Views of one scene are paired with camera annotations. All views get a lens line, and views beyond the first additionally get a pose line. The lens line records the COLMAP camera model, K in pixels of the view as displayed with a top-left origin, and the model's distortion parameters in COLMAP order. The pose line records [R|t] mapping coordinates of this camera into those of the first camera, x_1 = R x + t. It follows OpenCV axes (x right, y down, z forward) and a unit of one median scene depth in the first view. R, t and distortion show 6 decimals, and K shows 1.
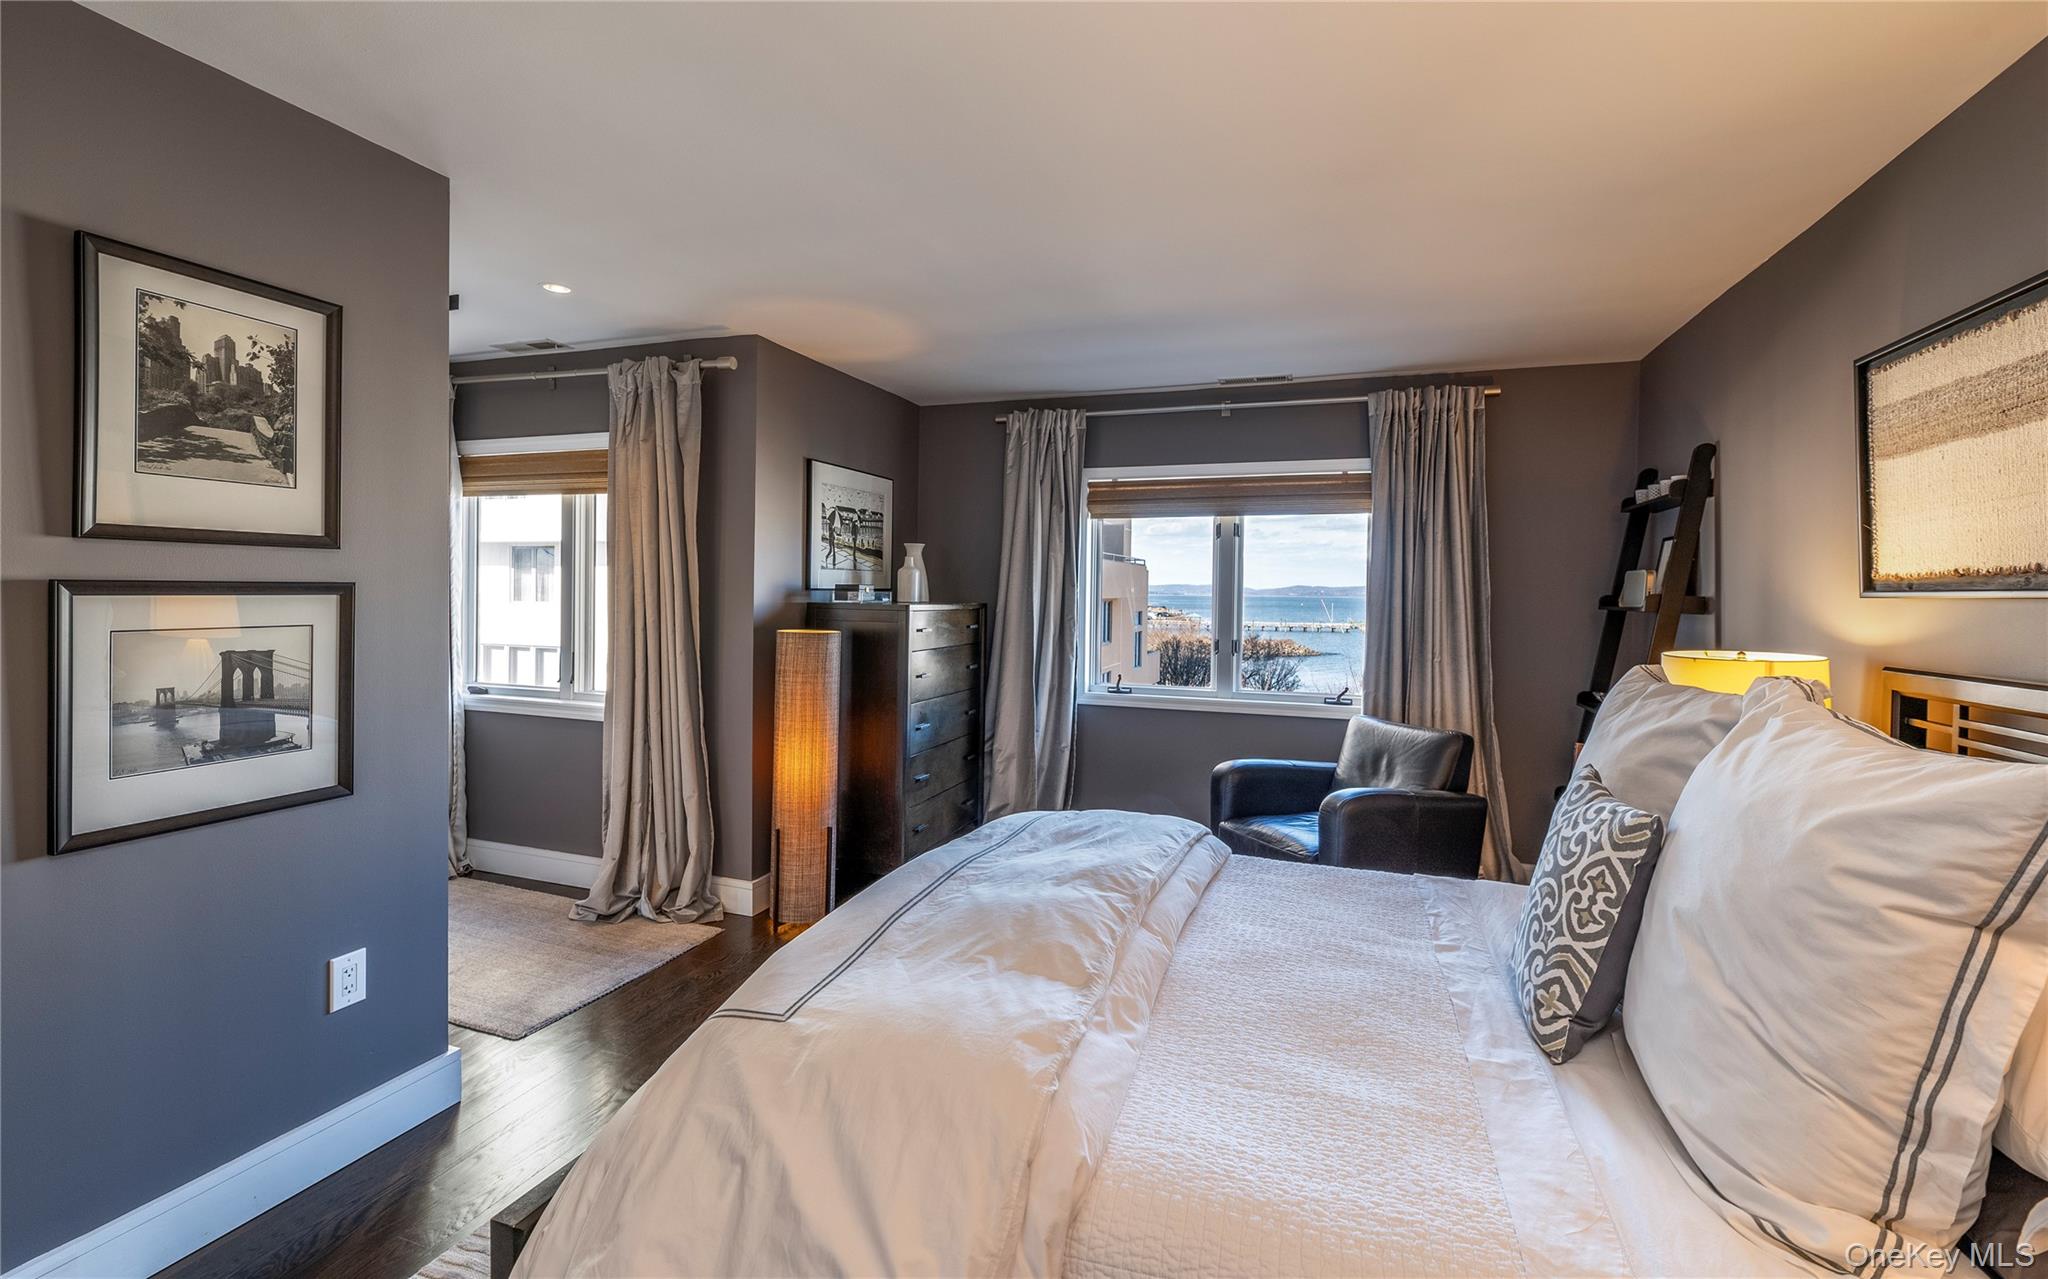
lens RADIAL K [[888.4, 0, 1021.5], [0, 888.4, 594.6], [0, 0, 1]] dist [0.012237, -0.000447]
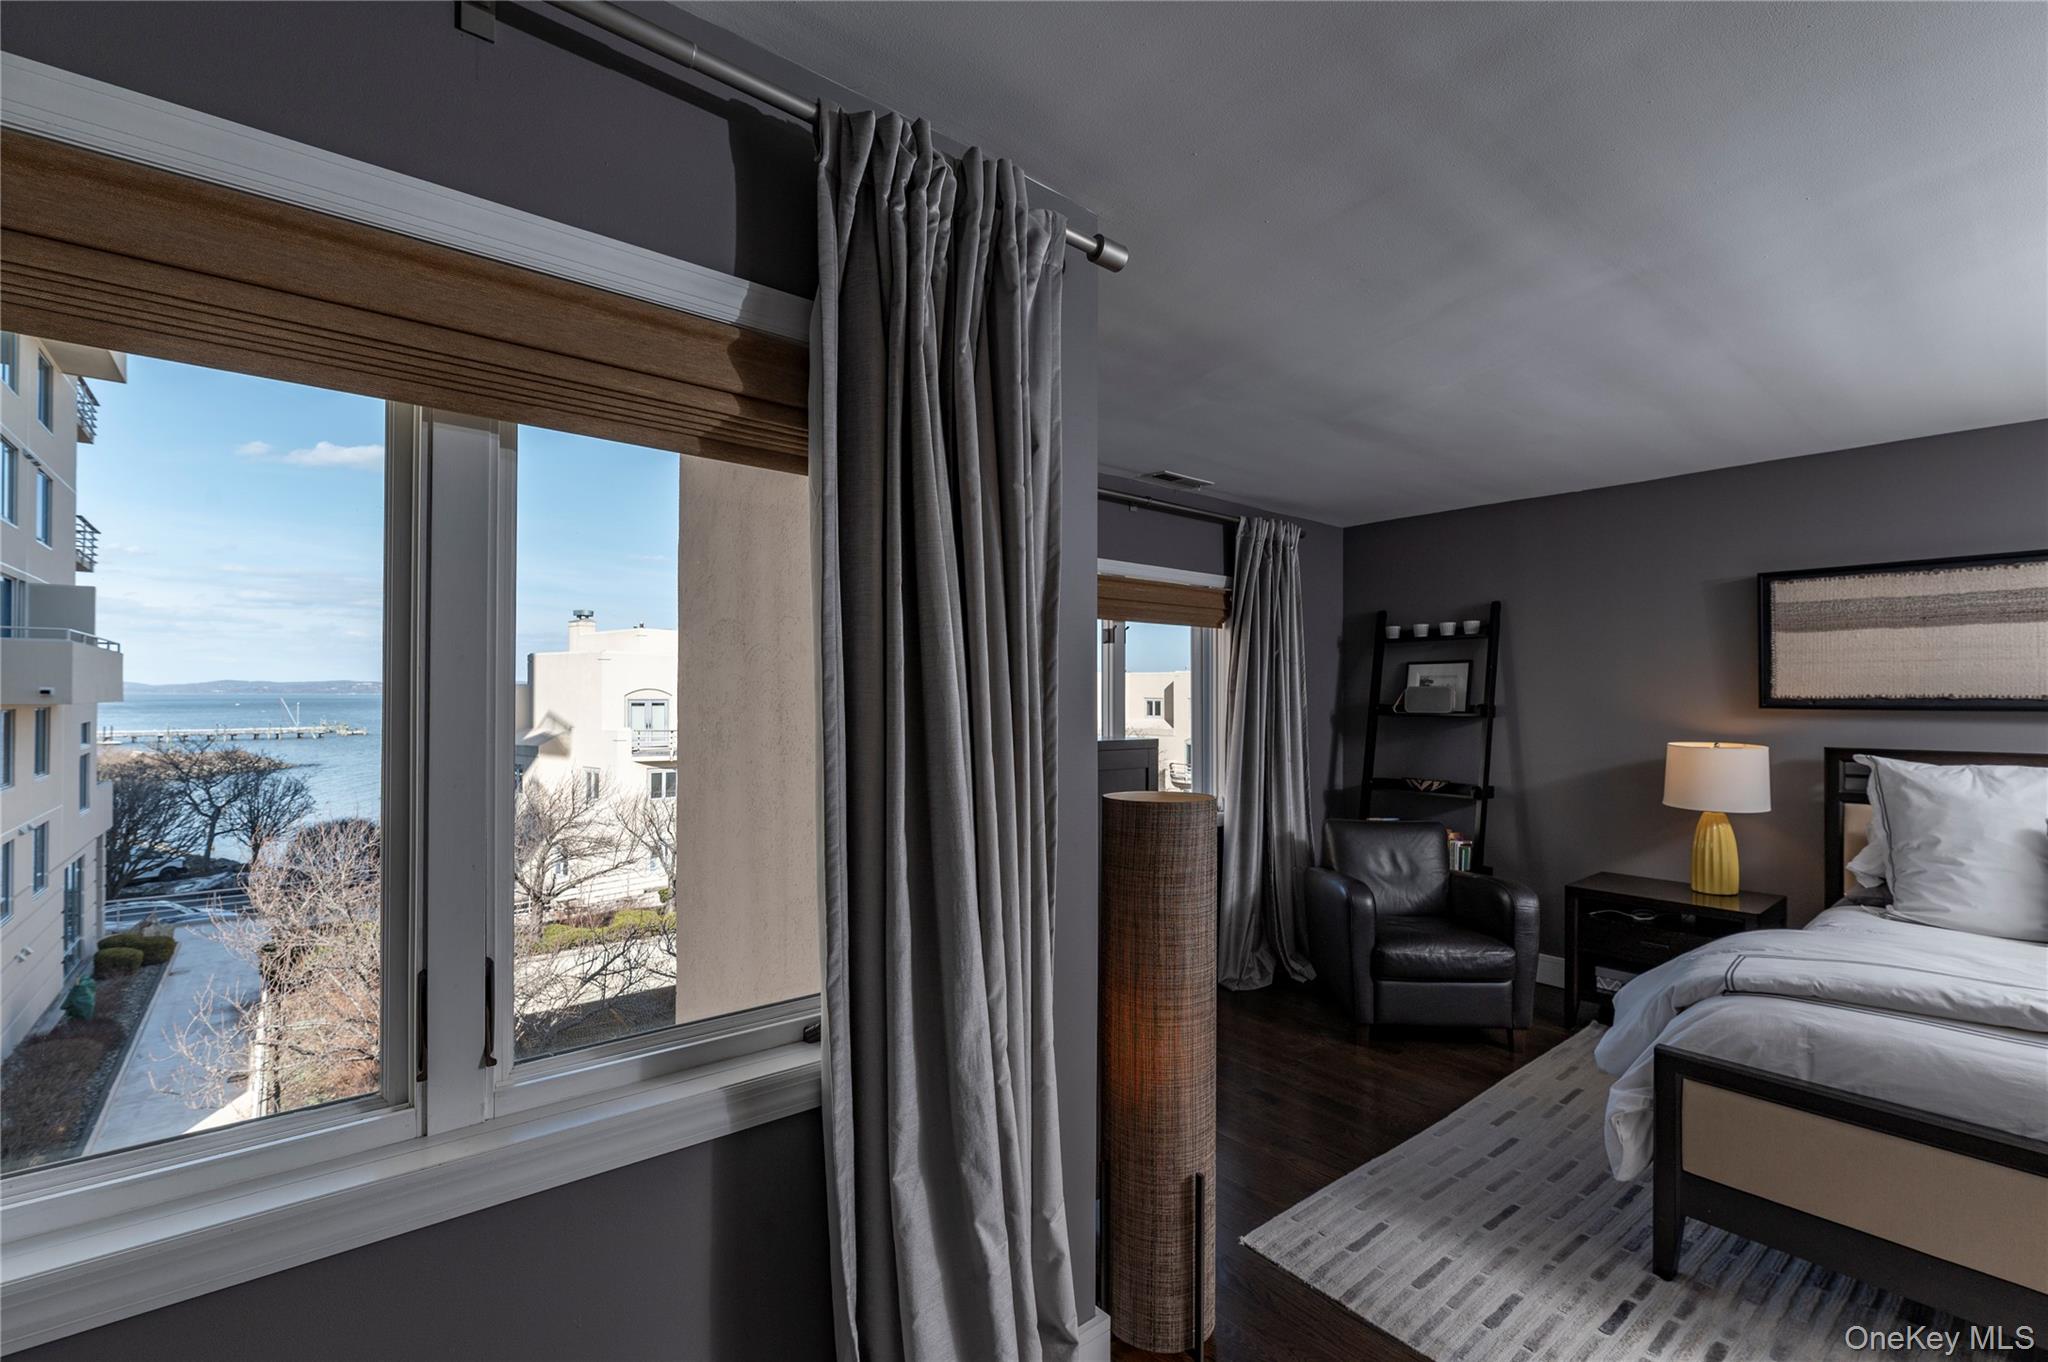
lens RADIAL K [[888.0, 0, 1024.0], [0, 888.0, 681.0], [0, 0, 1]] dist [-0.000372, 0.000013]
pose [[0.509568, 0.003602, 0.860423, -1.344609], [0.005392, 0.999958, -0.007380, -0.047334], [-0.860414, 0.008400, 0.509527, 1.399307]]
